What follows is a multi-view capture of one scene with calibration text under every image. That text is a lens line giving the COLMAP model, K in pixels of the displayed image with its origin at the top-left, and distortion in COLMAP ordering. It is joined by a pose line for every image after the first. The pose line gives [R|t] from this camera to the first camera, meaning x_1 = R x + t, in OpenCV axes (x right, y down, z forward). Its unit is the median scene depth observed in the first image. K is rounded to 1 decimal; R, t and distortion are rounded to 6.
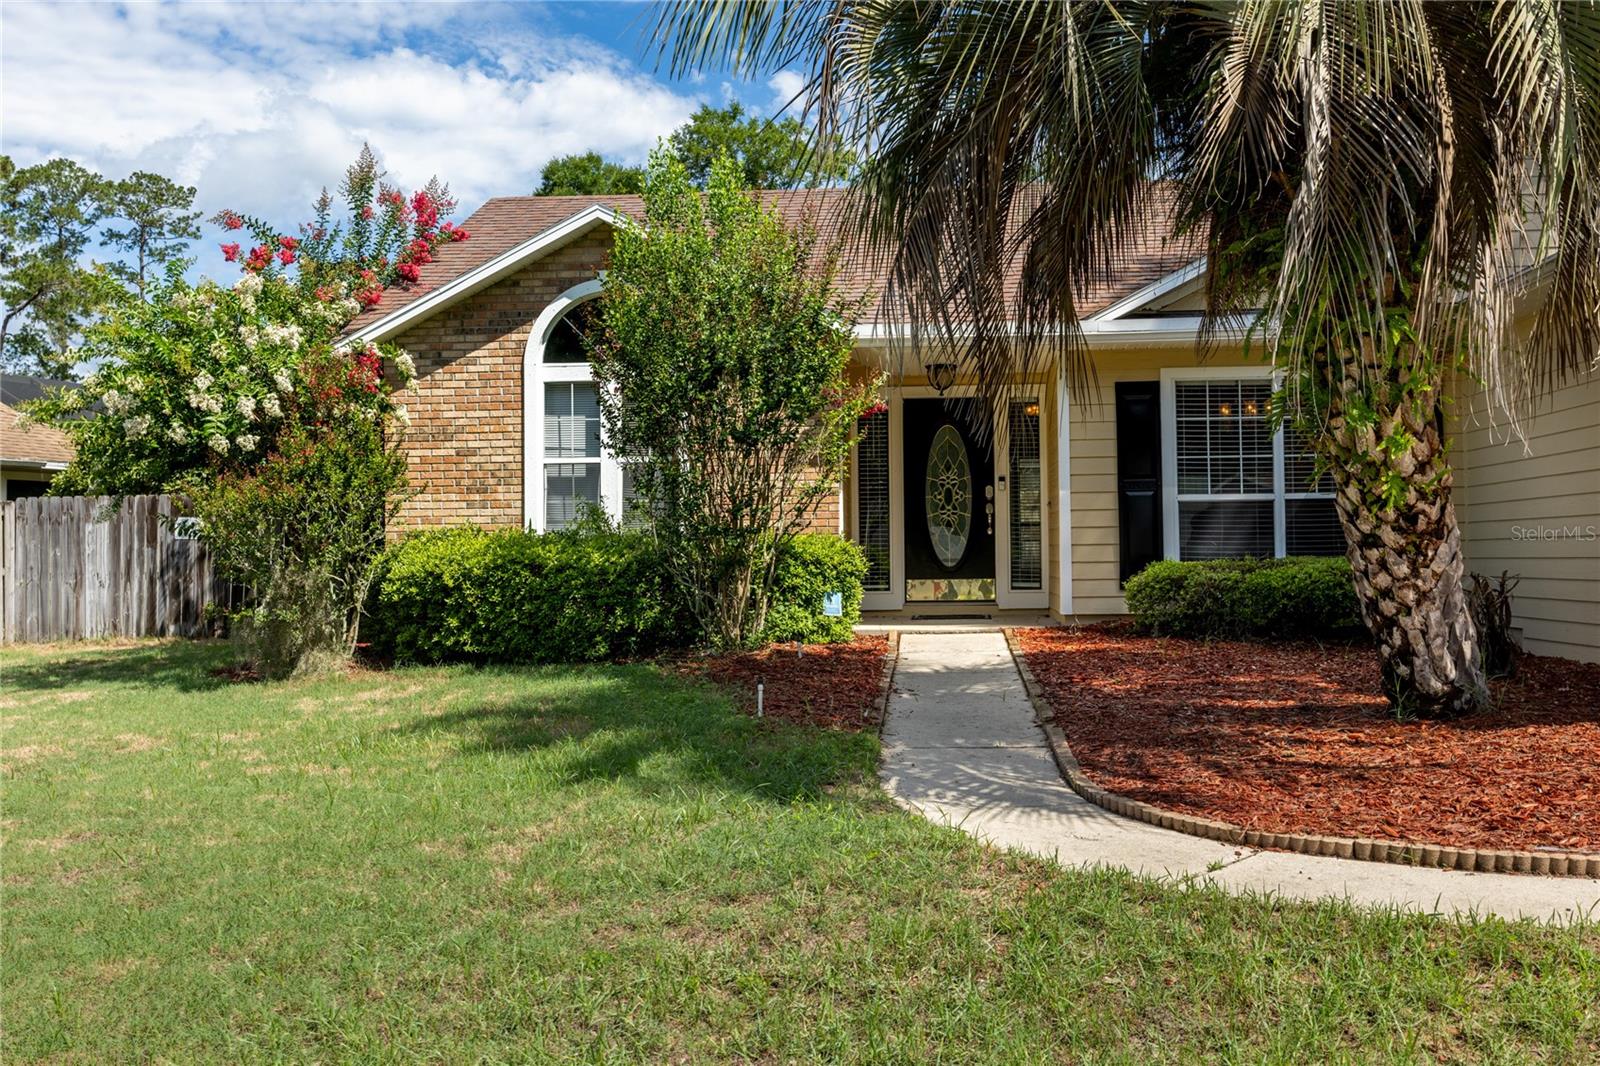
lens RADIAL K [[1601.2, 0, 800.7], [0, 1601.2, 534.8], [0, 0, 1]] dist [-0.005920, 0.000000]
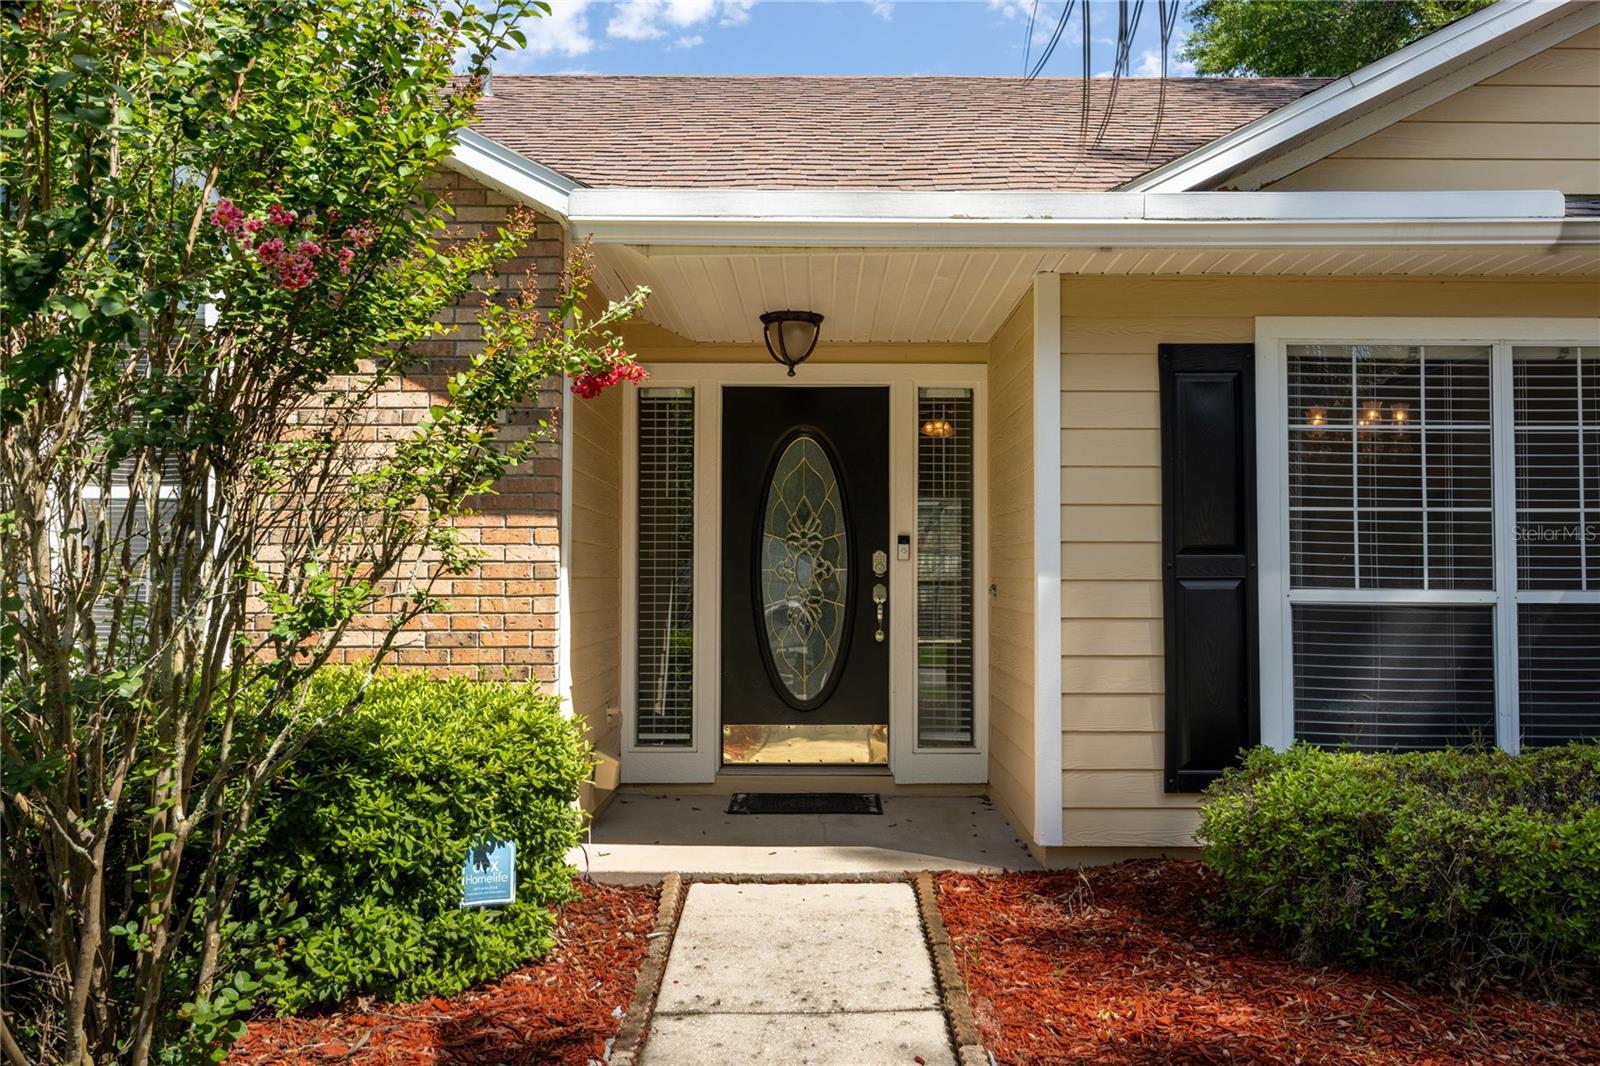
lens RADIAL K [[1342.4, 0, 847.6], [0, 1342.4, 534.9], [0, 0, 1]] dist [-0.009943, 0.012910]
pose [[0.993942, 0.014778, 0.108906, 0.065632], [-0.013458, 0.999827, -0.012841, -0.034147], [-0.109077, 0.011297, 0.993969, 0.627706]]
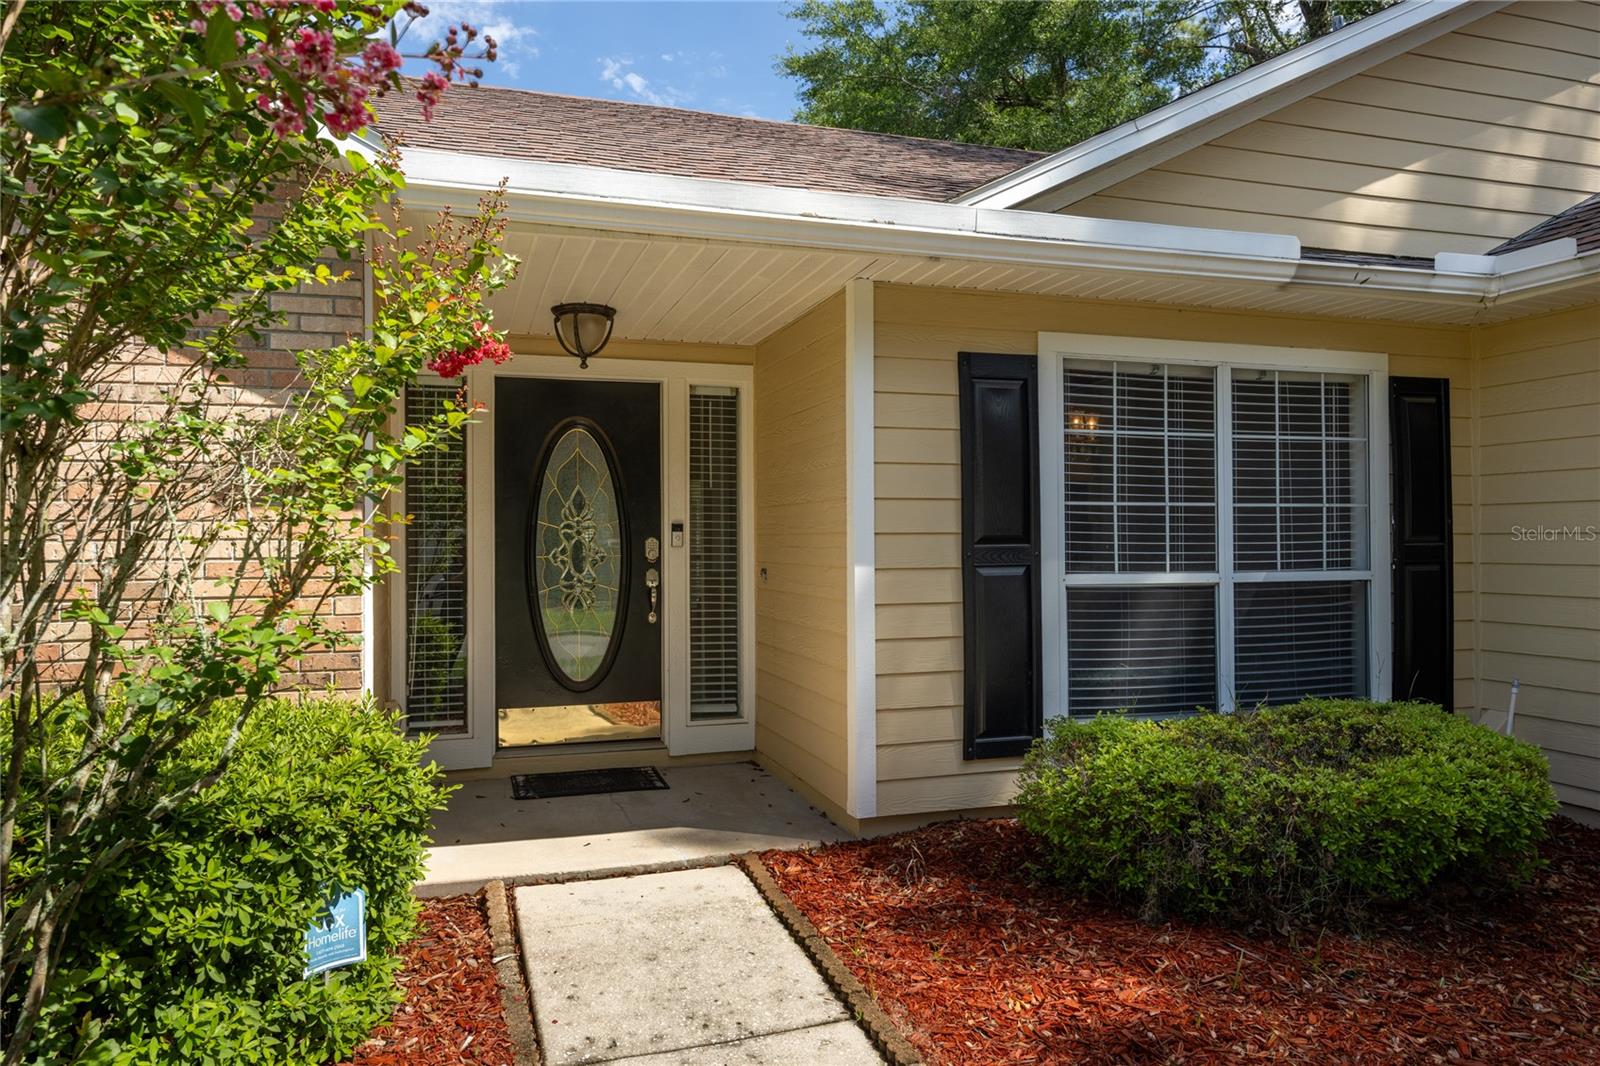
lens RADIAL K [[1065.0, 0, 829.5], [0, 1065.0, 533.6], [0, 0, 1]] dist [-0.006284, -0.000574]
pose [[0.909773, 0.006956, 0.415047, 0.019851], [-0.009930, 0.999938, 0.005008, -0.039392], [-0.414987, -0.008678, 0.909786, 0.713723]]
